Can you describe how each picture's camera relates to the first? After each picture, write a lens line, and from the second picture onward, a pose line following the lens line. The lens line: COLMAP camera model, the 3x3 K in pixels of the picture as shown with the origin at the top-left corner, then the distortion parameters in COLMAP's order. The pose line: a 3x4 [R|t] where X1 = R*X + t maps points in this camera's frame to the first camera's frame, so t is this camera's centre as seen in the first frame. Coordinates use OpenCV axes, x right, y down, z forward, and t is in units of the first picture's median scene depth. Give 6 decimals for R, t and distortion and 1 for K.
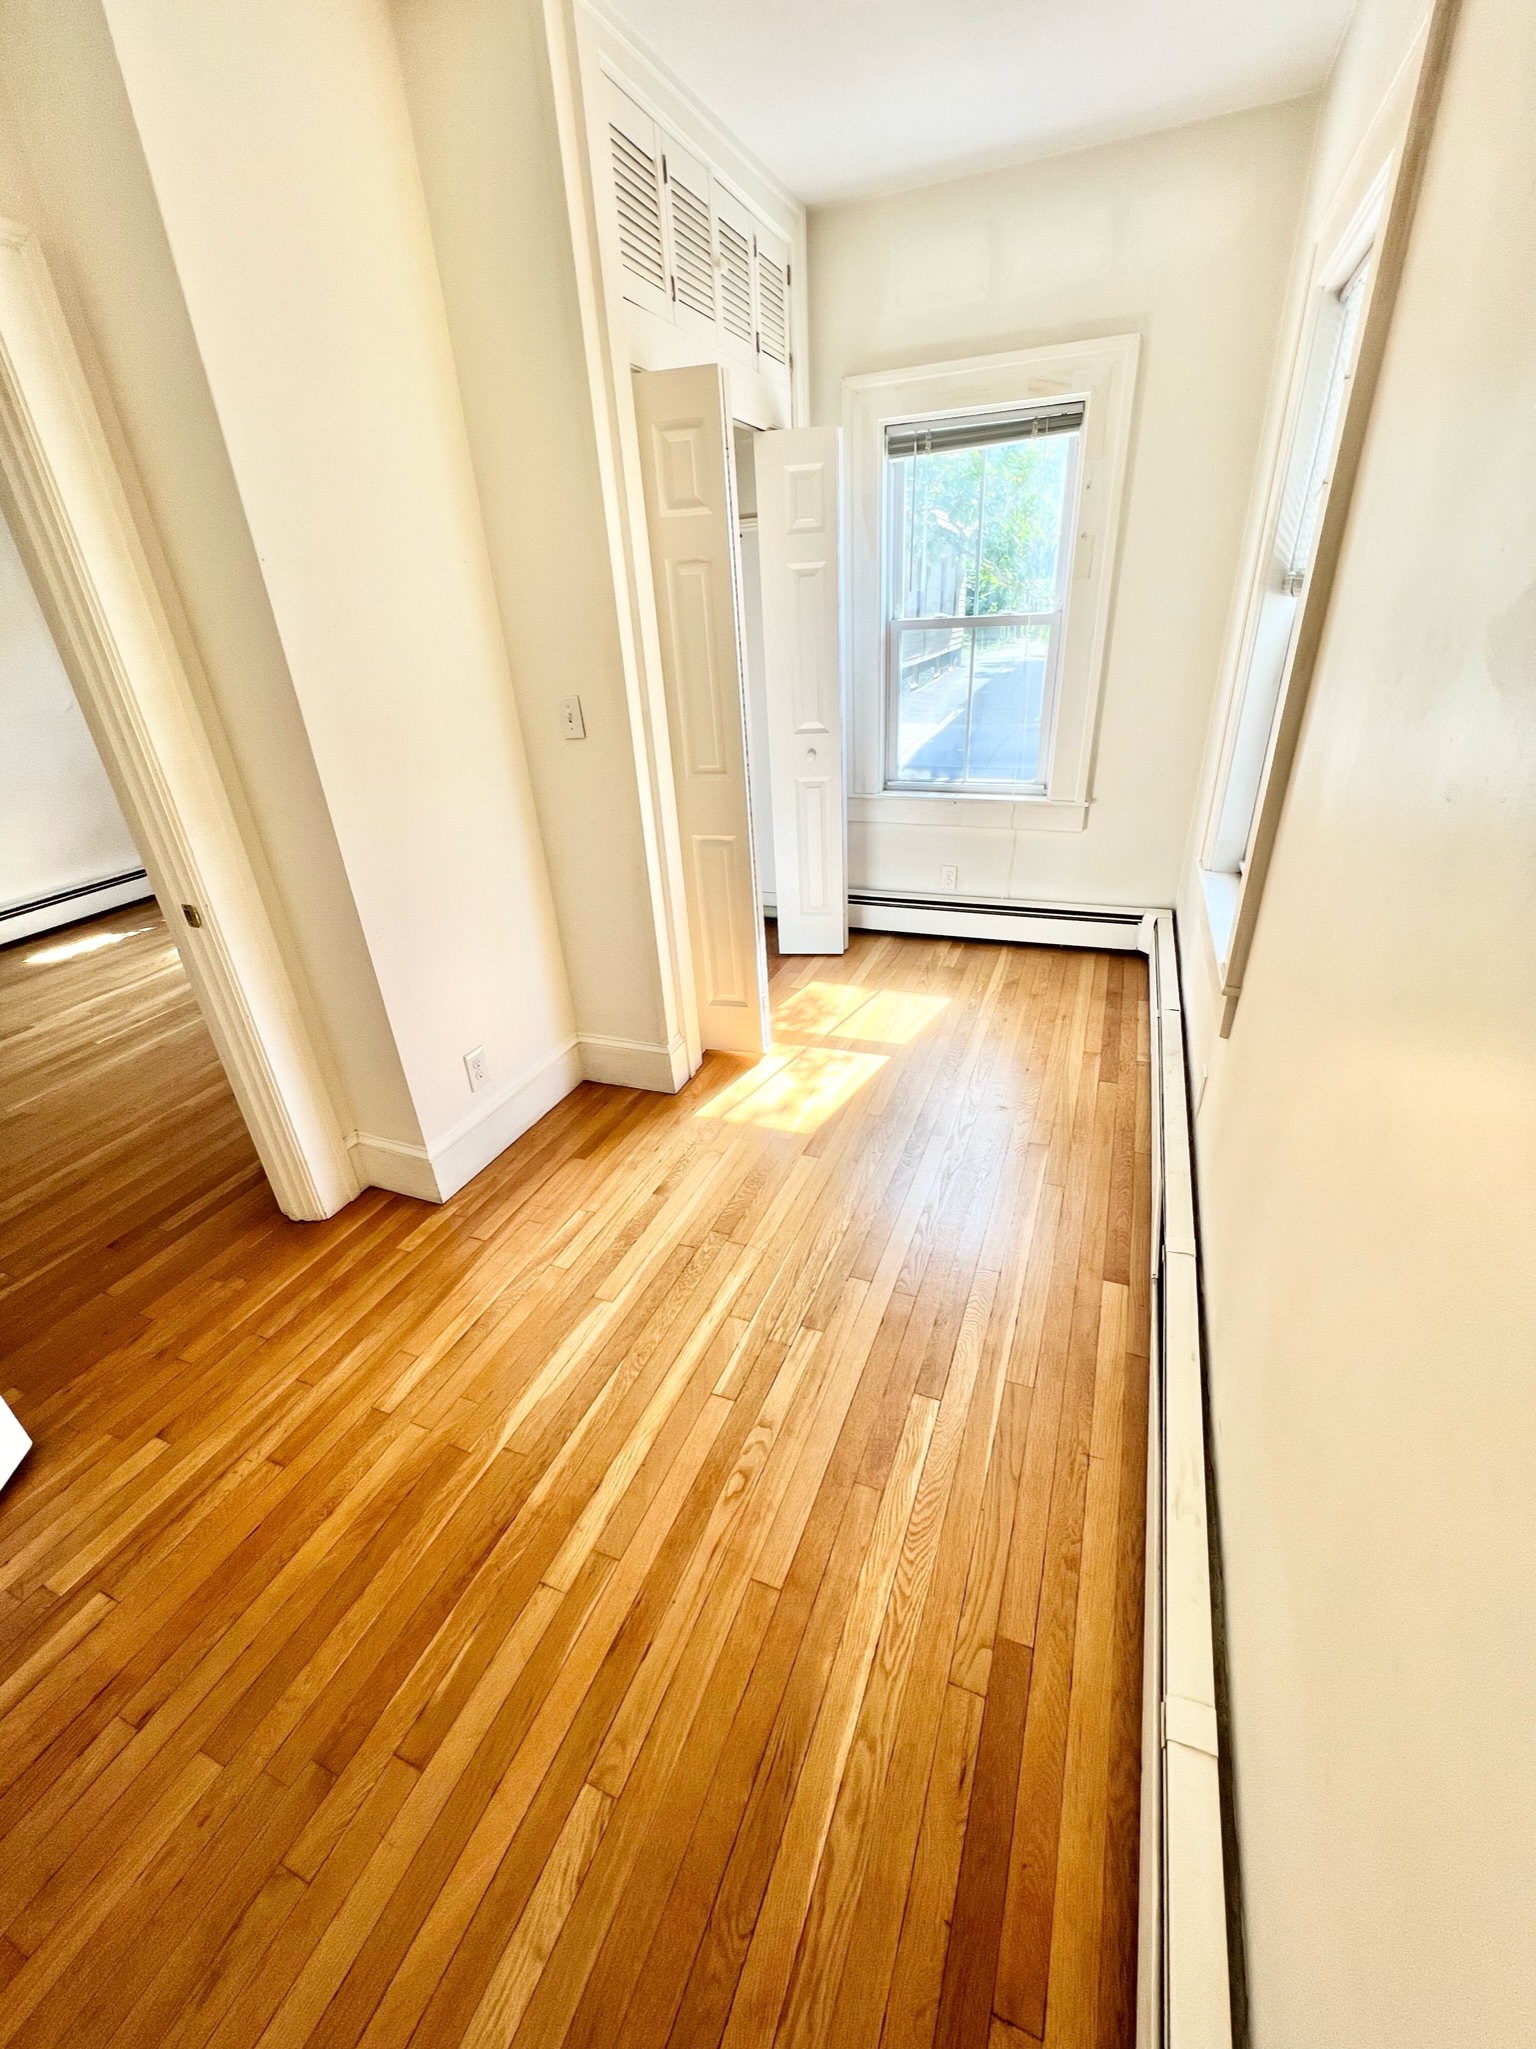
lens RADIAL K [[824.1, 0, 768.0], [0, 824.1, 1024.5], [0, 0, 1]] dist [-0.004441, 0.000147]
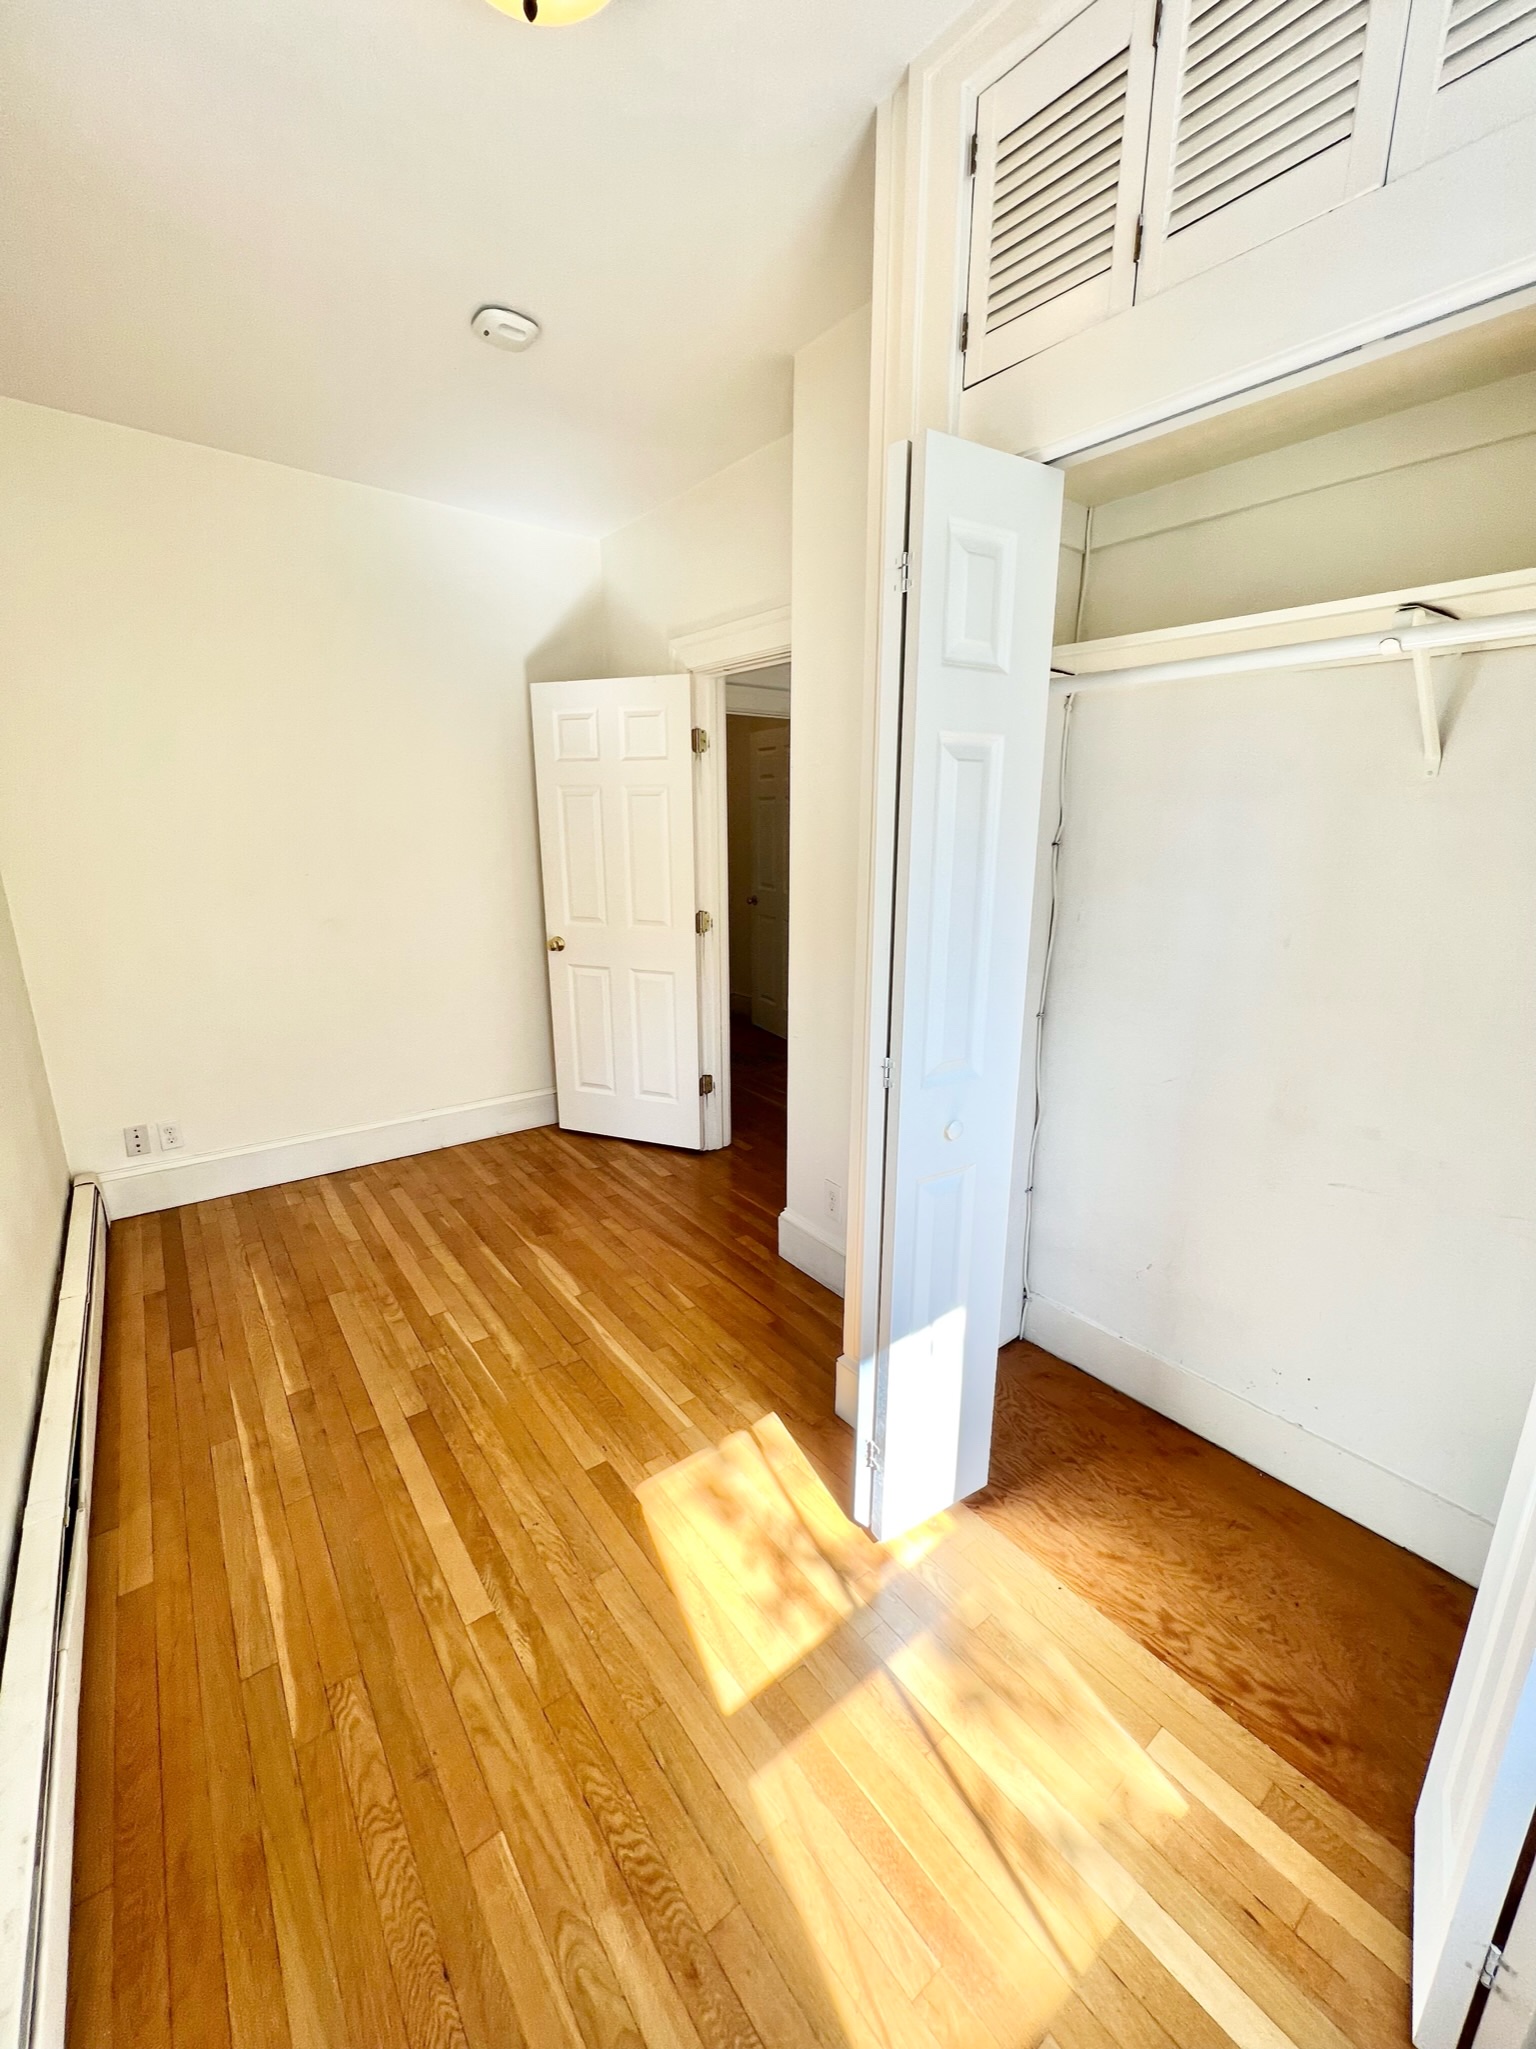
lens RADIAL K [[824.1, 0, 768.0], [0, 824.1, 1024.5], [0, 0, 1]] dist [-0.004441, 0.000147]
pose [[-0.504440, 0.262605, -0.822544, 0.717457], [-0.368531, 0.796019, 0.480144, -0.866122], [0.780849, 0.545337, -0.304766, 1.632578]]
